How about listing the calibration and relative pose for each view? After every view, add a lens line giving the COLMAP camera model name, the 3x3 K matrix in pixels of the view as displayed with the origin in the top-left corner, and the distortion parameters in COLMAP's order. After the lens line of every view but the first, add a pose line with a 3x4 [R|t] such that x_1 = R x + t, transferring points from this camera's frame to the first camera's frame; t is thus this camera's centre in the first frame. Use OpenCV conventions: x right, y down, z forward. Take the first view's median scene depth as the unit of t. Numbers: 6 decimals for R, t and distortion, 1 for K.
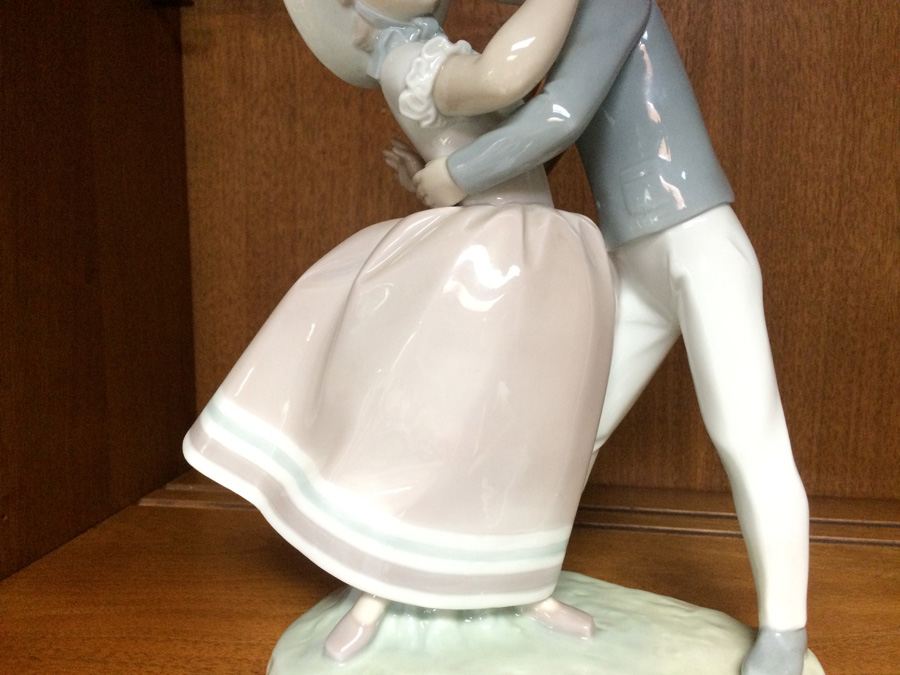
lens RADIAL K [[842.2, 0, 450.0], [0, 842.2, 337.5], [0, 0, 1]] dist [0.116831, -0.211617]
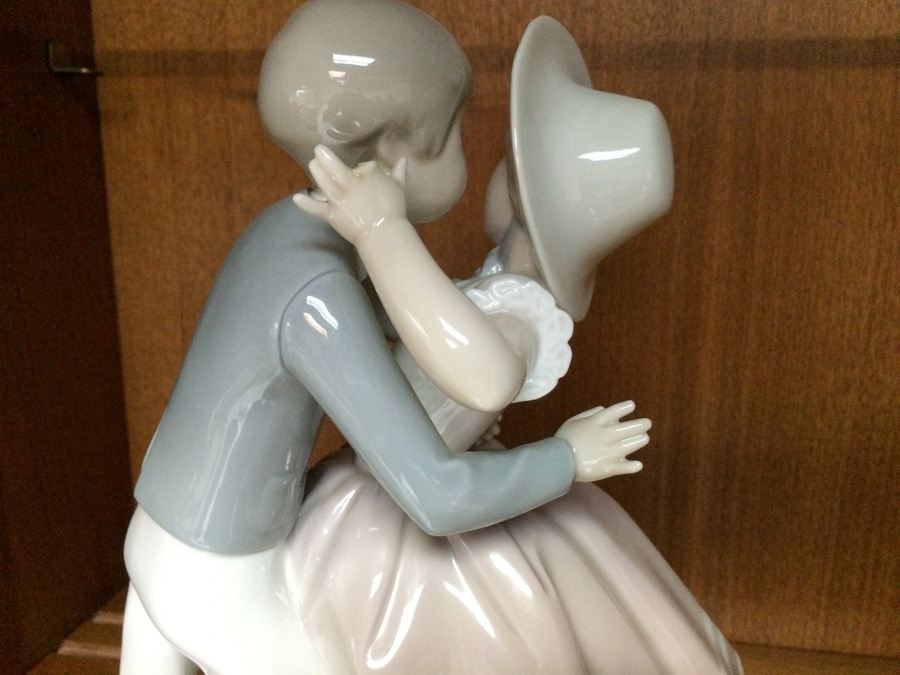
lens RADIAL K [[842.2, 0, 450.0], [0, 842.2, 337.5], [0, 0, 1]] dist [0.116831, -0.211617]
pose [[0.999316, 0.010778, -0.035377, 0.075341], [-0.006732, 0.993623, 0.112555, -0.237261], [0.036365, -0.112240, 0.993015, 0.153015]]
